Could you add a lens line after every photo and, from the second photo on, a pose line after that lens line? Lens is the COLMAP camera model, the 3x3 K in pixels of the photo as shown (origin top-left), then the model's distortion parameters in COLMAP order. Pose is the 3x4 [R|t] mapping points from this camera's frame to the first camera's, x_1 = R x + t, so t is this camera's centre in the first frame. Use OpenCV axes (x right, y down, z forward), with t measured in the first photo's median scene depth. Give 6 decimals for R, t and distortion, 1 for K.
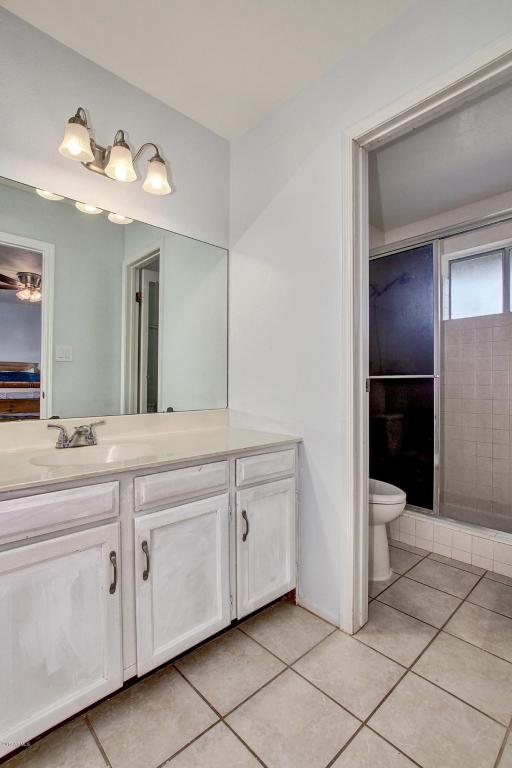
lens RADIAL K [[356.5, 0, 256.0], [0, 356.5, 384.0], [0, 0, 1]] dist [-0.027438, 0.001222]
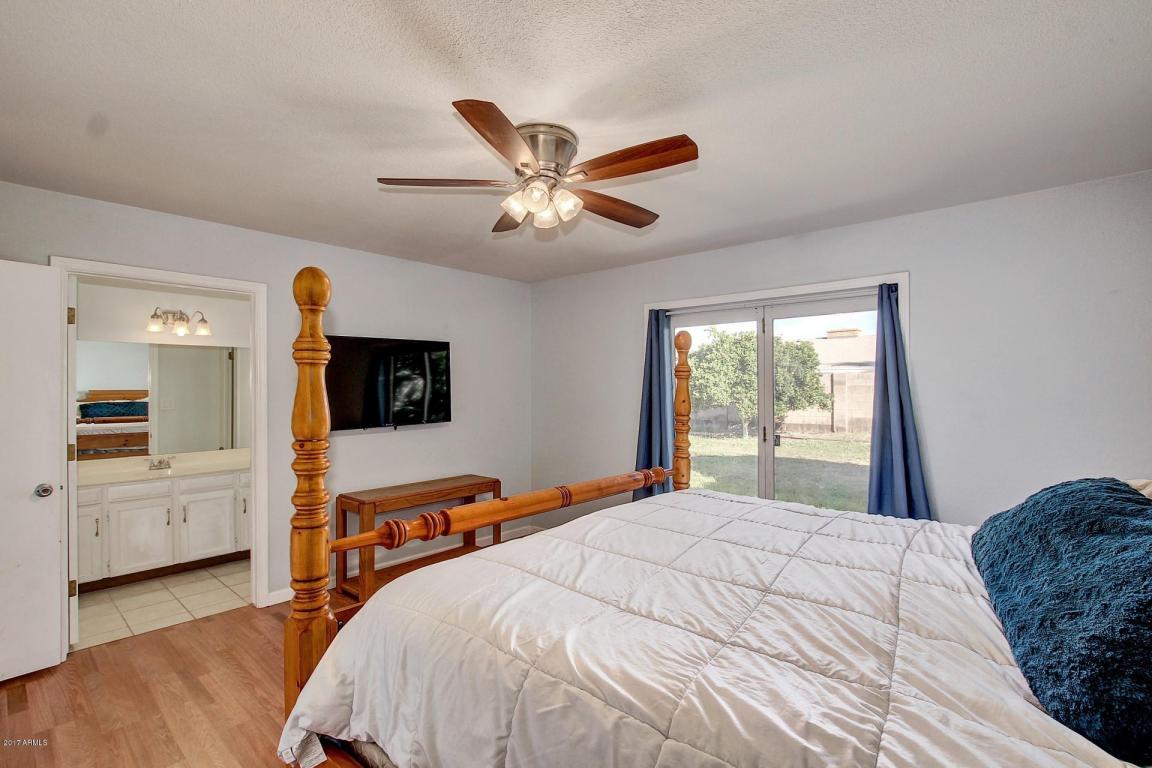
lens RADIAL K [[534.8, 0, 580.0], [0, 534.8, 384.2], [0, 0, 1]] dist [-0.027438, 0.001222]
pose [[0.994375, -0.010769, 0.105371, 1.685764], [0.011112, 0.999935, -0.002670, -0.293965], [-0.105336, 0.003826, 0.994429, -2.405921]]
